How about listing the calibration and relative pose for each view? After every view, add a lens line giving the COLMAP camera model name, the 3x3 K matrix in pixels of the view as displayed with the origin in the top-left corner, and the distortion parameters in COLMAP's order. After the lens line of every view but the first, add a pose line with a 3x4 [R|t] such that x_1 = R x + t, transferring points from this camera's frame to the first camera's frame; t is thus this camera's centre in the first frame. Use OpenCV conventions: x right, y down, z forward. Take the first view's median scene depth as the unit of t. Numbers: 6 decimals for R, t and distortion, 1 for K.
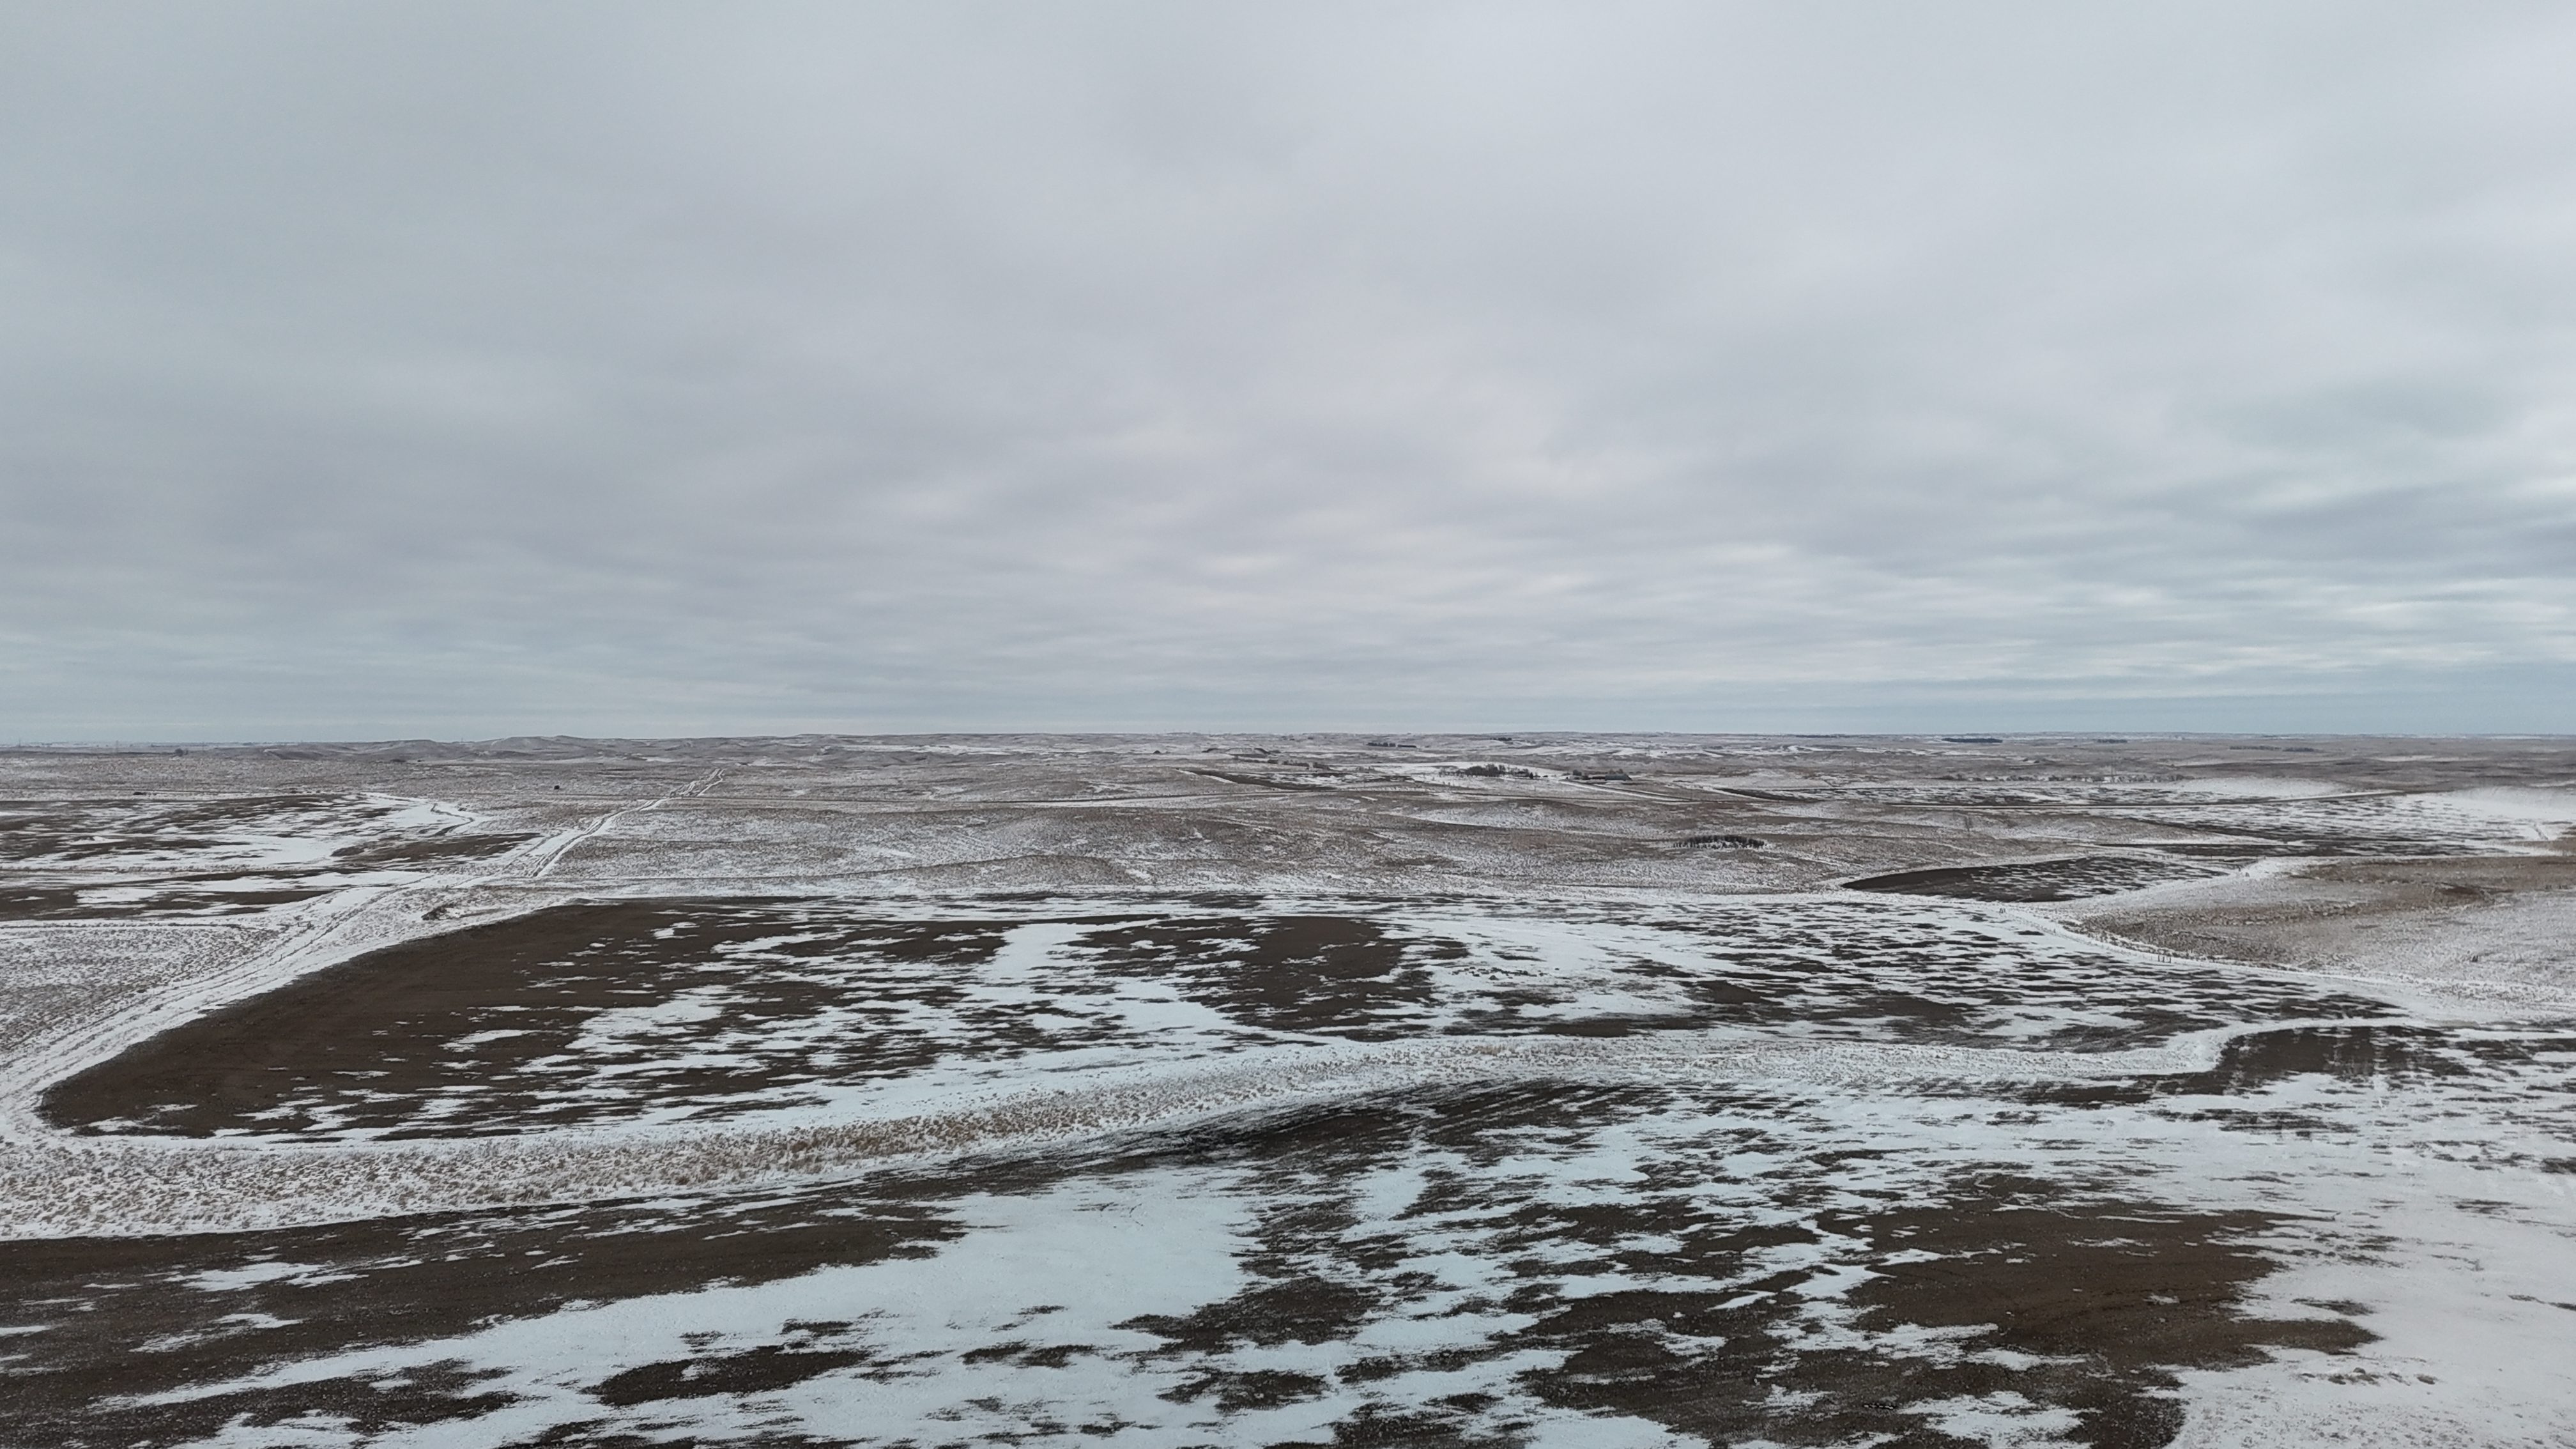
lens RADIAL K [[1869.0, 0, 1303.1], [0, 1869.0, 727.0], [0, 0, 1]] dist [-0.000546, -0.002422]
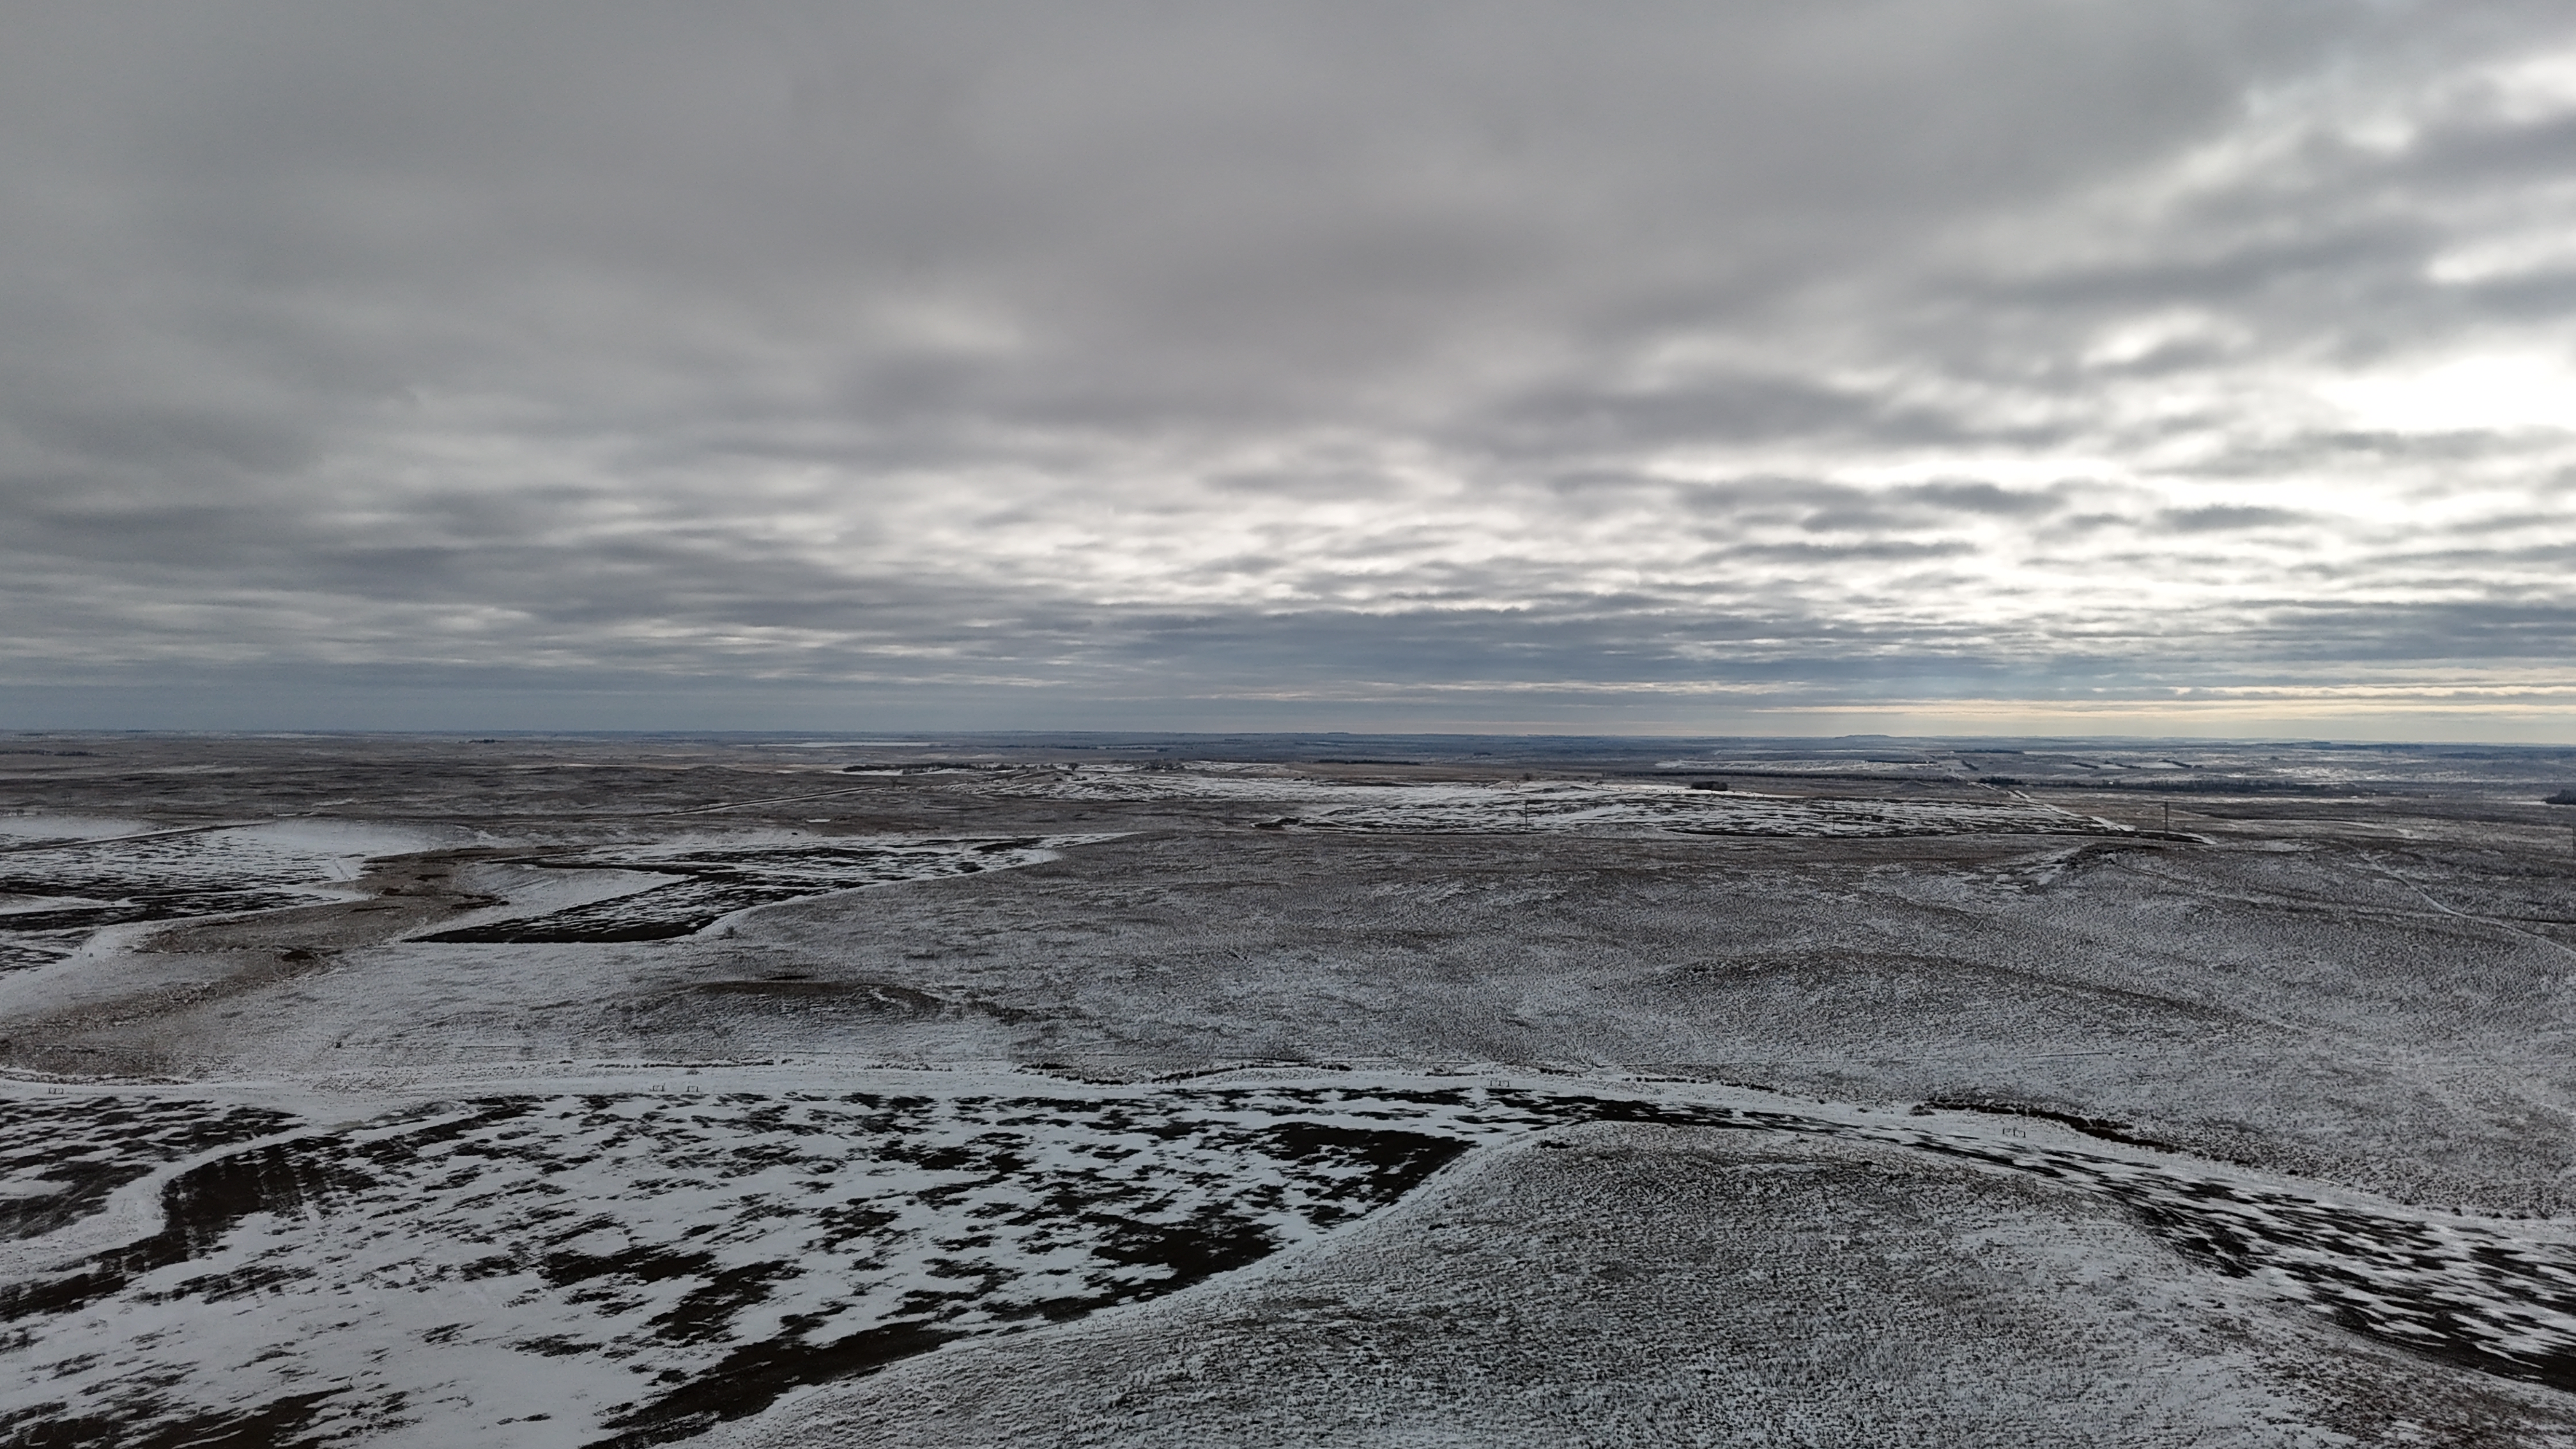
lens RADIAL K [[1869.0, 0, 1302.6], [0, 1869.0, 714.9], [0, 0, 1]] dist [-0.000546, -0.002422]
pose [[0.477997, 0.033593, 0.877719, -0.124023], [-0.025360, 0.999380, -0.024438, -0.083867], [-0.877995, -0.010577, 0.478553, -0.067362]]
